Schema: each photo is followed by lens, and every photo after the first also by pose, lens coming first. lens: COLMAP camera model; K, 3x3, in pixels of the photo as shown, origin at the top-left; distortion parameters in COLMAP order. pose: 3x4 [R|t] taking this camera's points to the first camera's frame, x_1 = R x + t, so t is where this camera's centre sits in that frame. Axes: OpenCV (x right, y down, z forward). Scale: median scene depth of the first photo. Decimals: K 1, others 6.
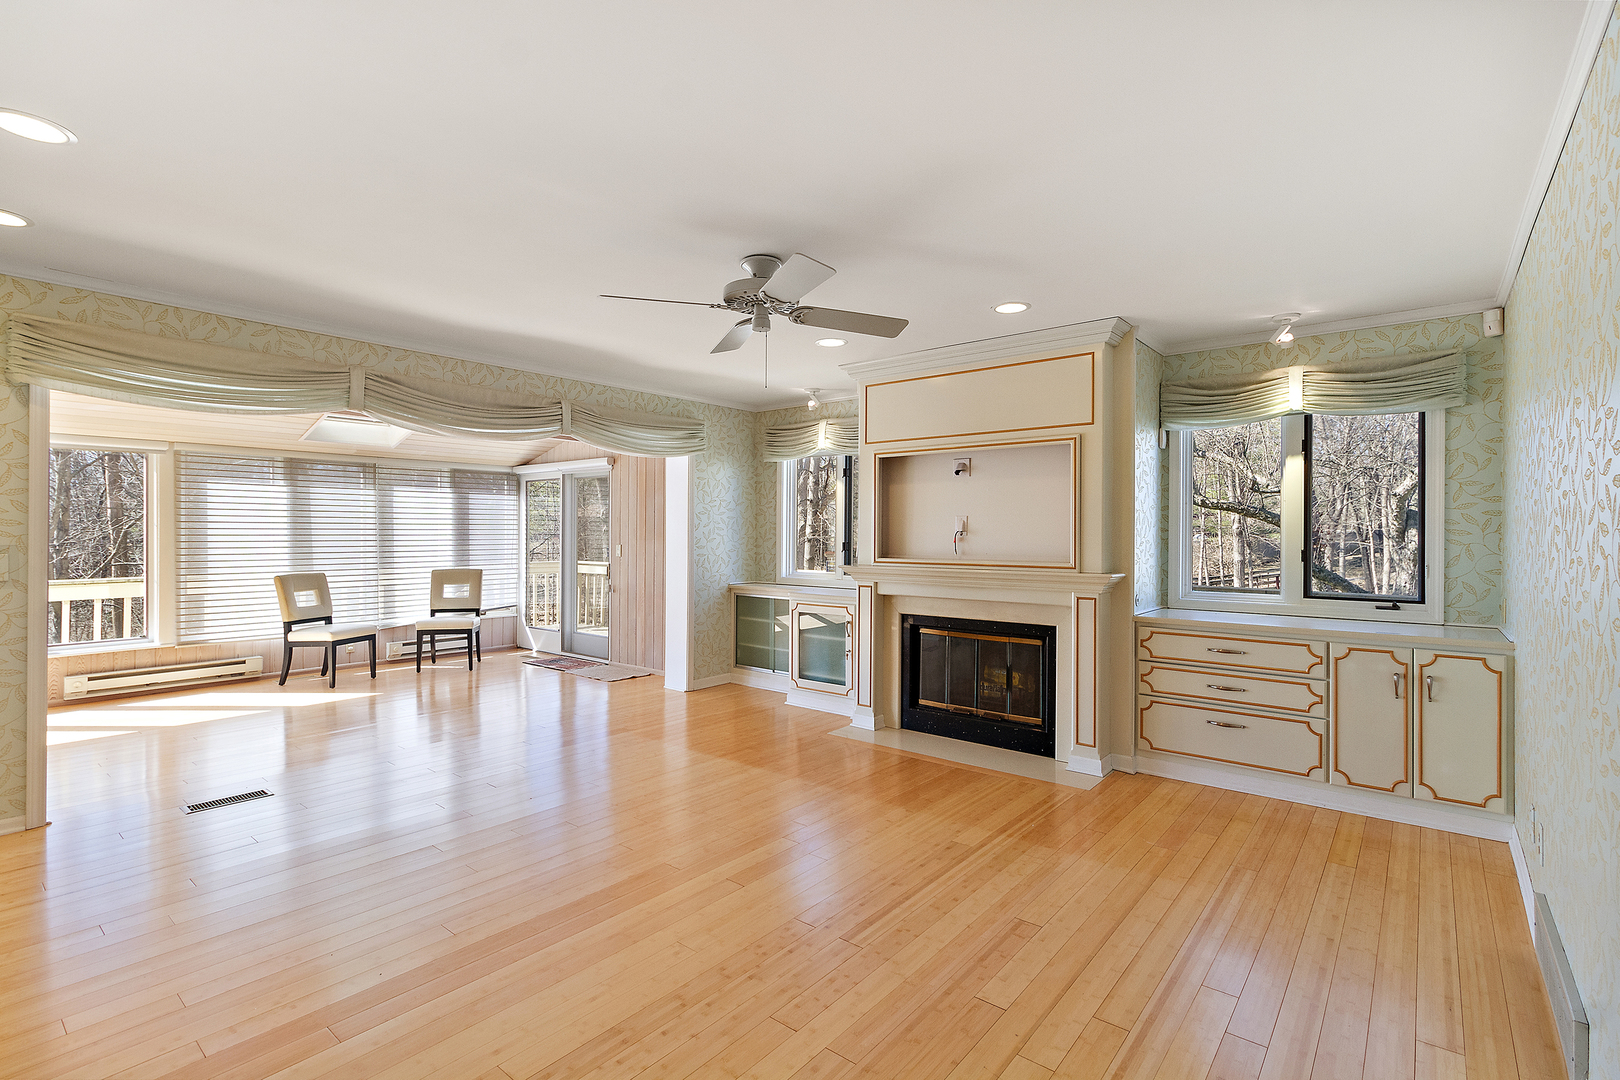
lens RADIAL K [[750.6, 0, 812.9], [0, 750.6, 537.2], [0, 0, 1]] dist [0.001692, 0.000079]
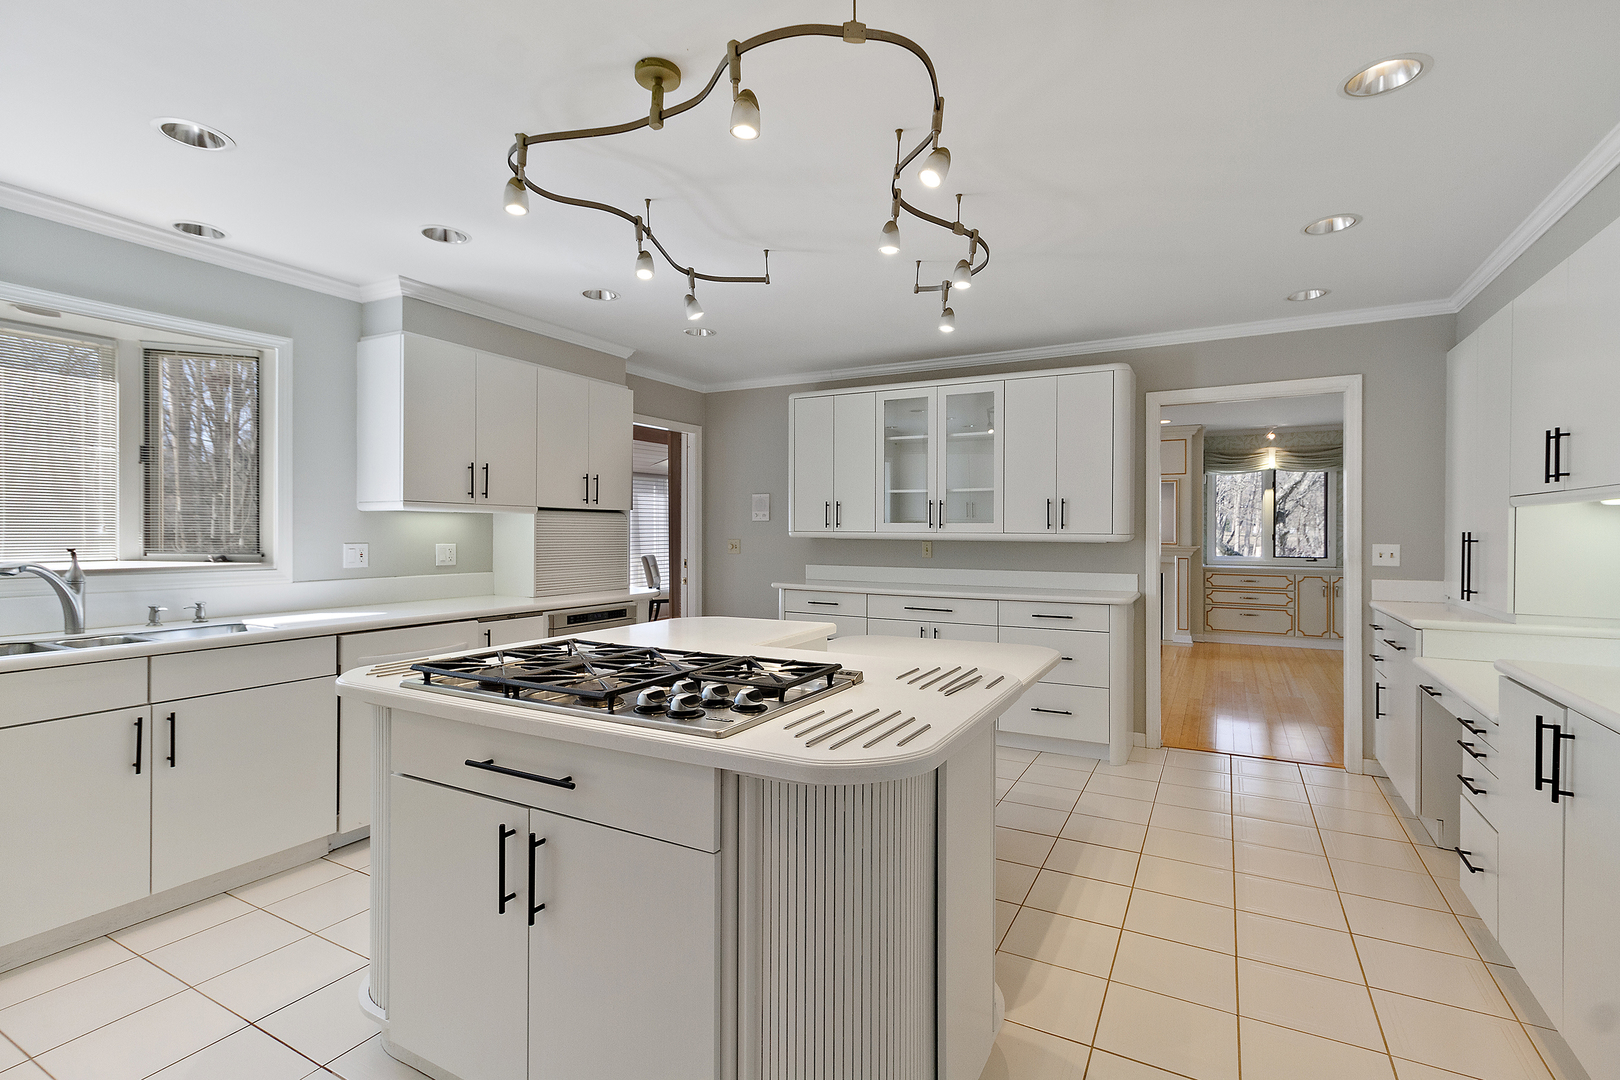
lens RADIAL K [[750.6, 0, 808.2], [0, 750.6, 535.4], [0, 0, 1]] dist [0.001692, 0.000079]
pose [[0.983422, -0.006643, 0.181208, -1.047398], [0.005226, 0.999952, 0.008296, -0.004751], [-0.181255, -0.007211, 0.983410, -0.863414]]
